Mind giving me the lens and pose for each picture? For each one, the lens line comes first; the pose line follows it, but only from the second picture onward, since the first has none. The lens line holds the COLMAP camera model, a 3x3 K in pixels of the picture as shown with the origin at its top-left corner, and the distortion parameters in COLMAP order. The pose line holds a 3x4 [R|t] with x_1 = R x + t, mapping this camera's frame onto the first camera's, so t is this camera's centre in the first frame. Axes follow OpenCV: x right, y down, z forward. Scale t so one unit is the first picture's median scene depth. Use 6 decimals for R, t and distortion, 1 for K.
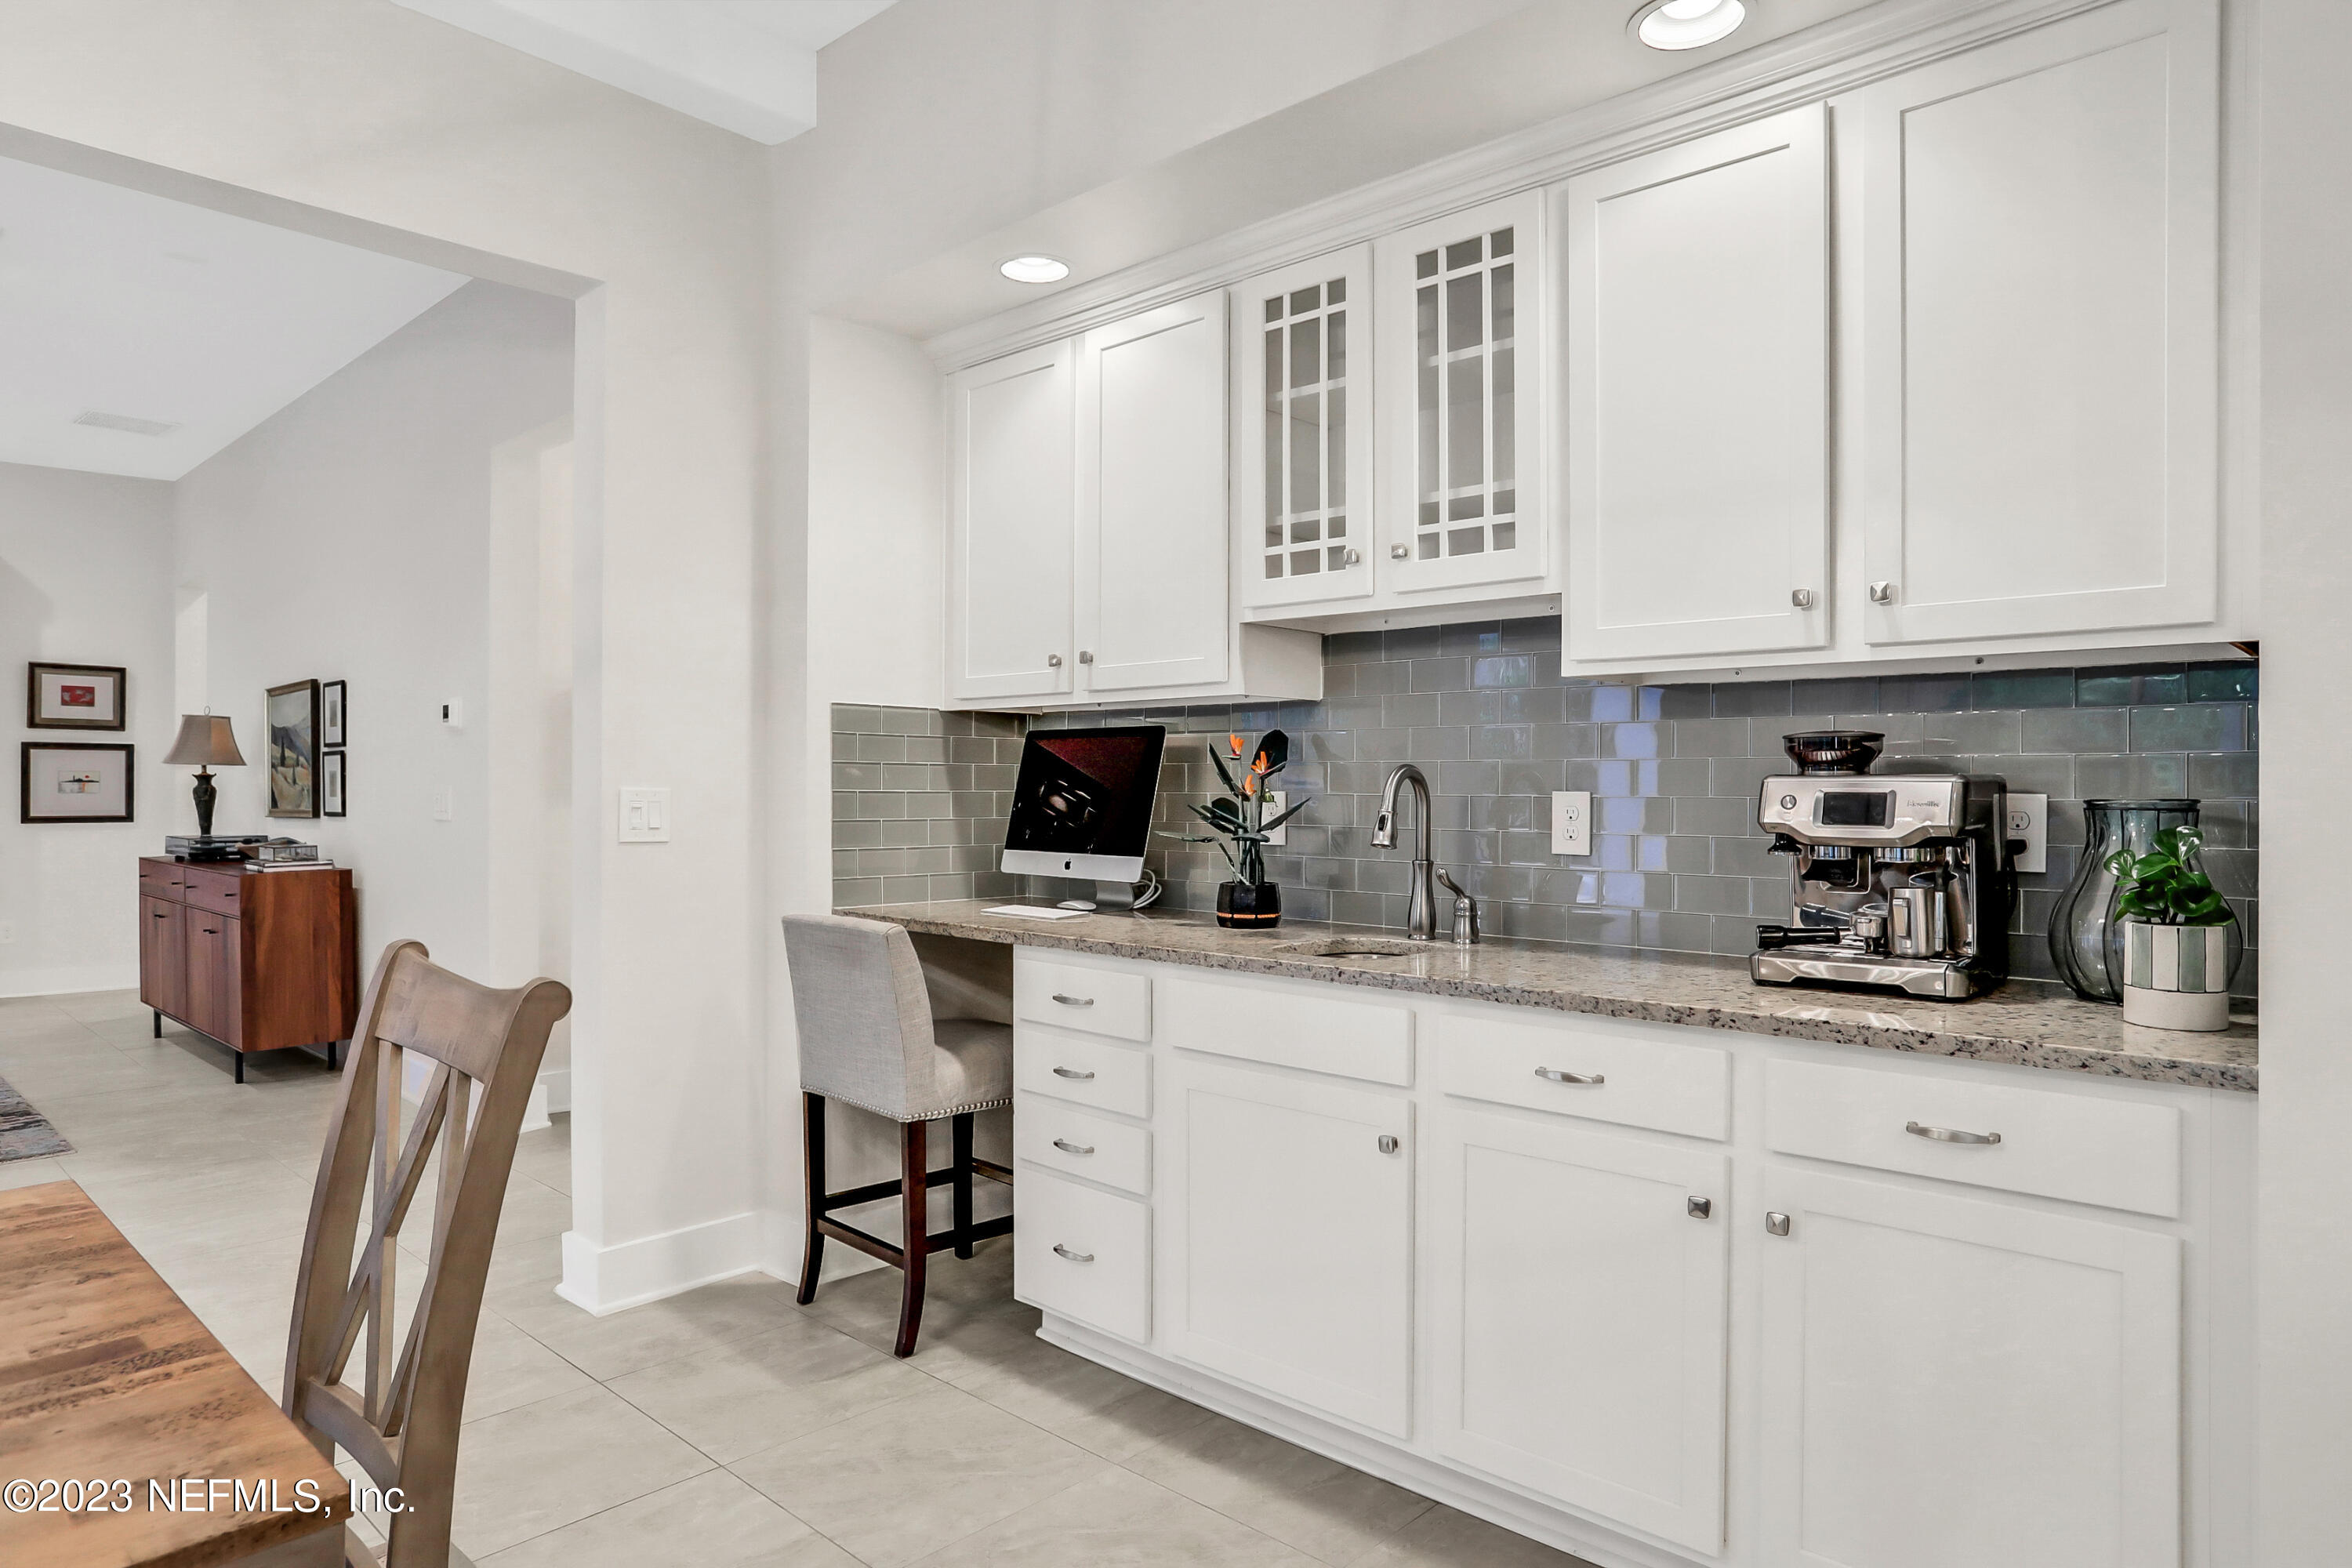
lens RADIAL K [[1409.2, 0, 1176.0], [0, 1409.2, 784.0], [0, 0, 1]] dist [-0.062391, 0.037125]
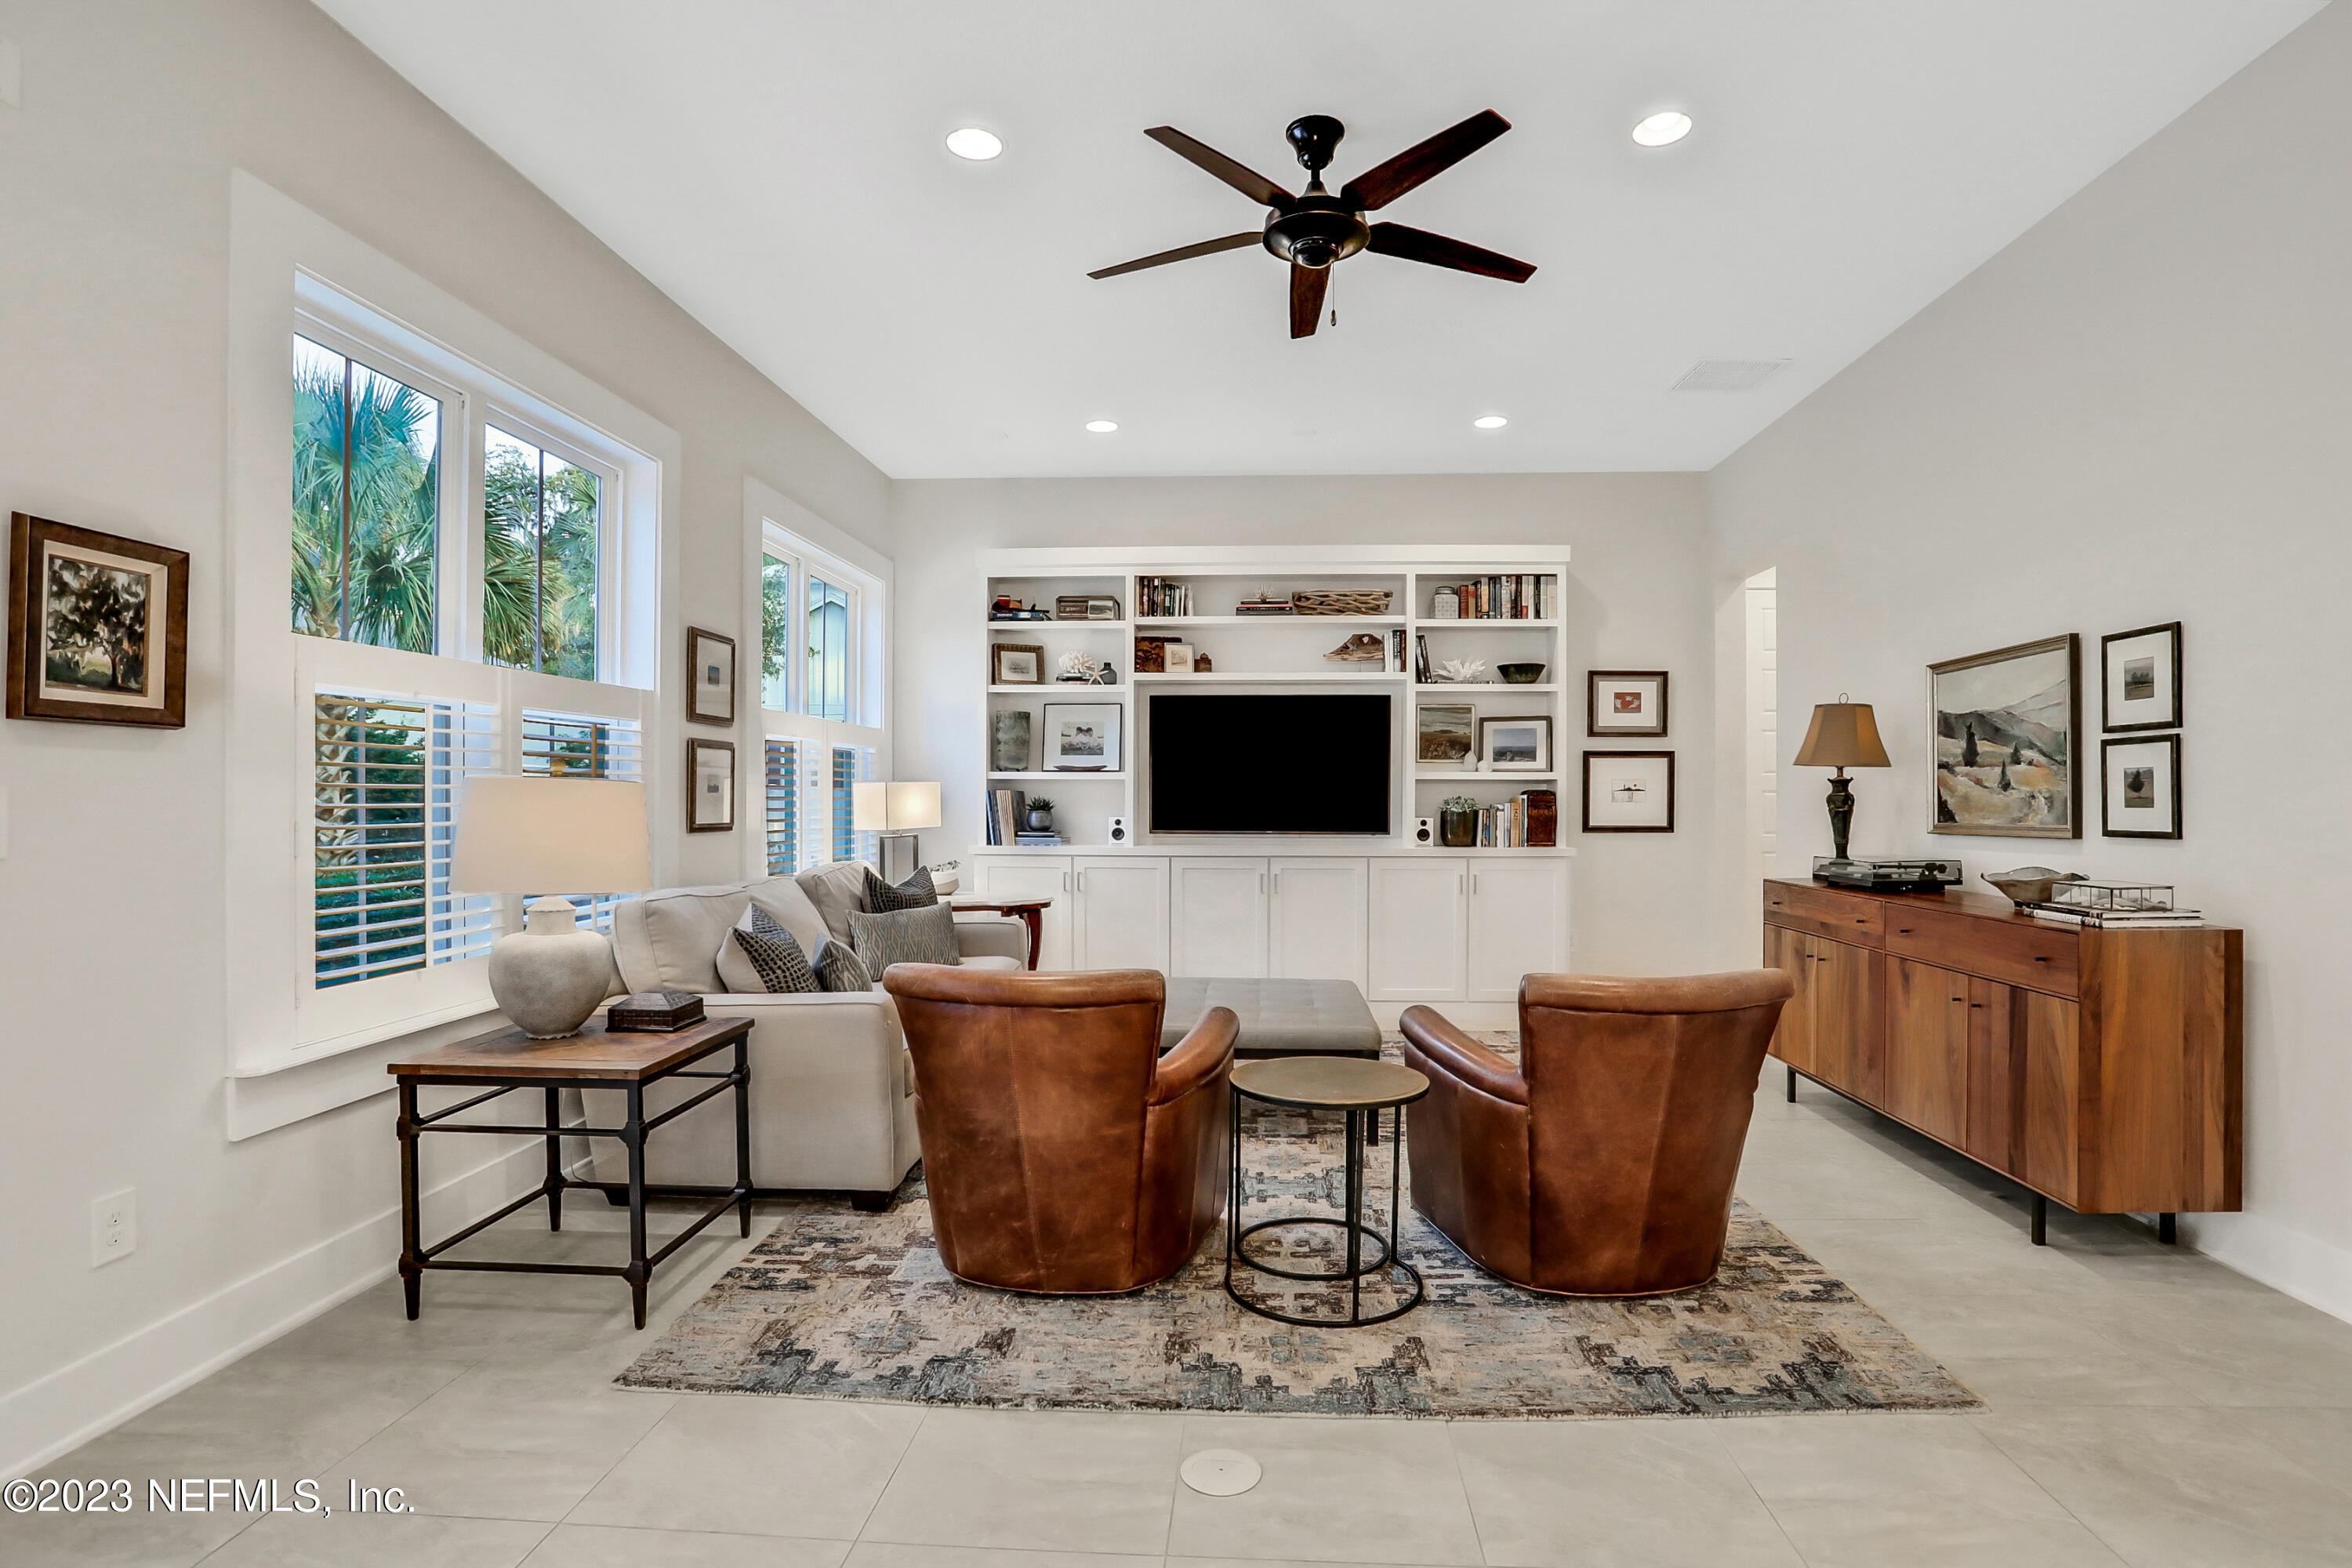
lens RADIAL K [[1147.9, 0, 1187.4], [0, 1147.9, 787.1], [0, 0, 1]] dist [-0.067761, 0.026846]
pose [[0.630321, -0.011115, -0.776255, -0.936692], [0.006799, 0.999938, -0.008798, 0.002315], [0.776305, 0.000268, 0.630358, 0.633962]]
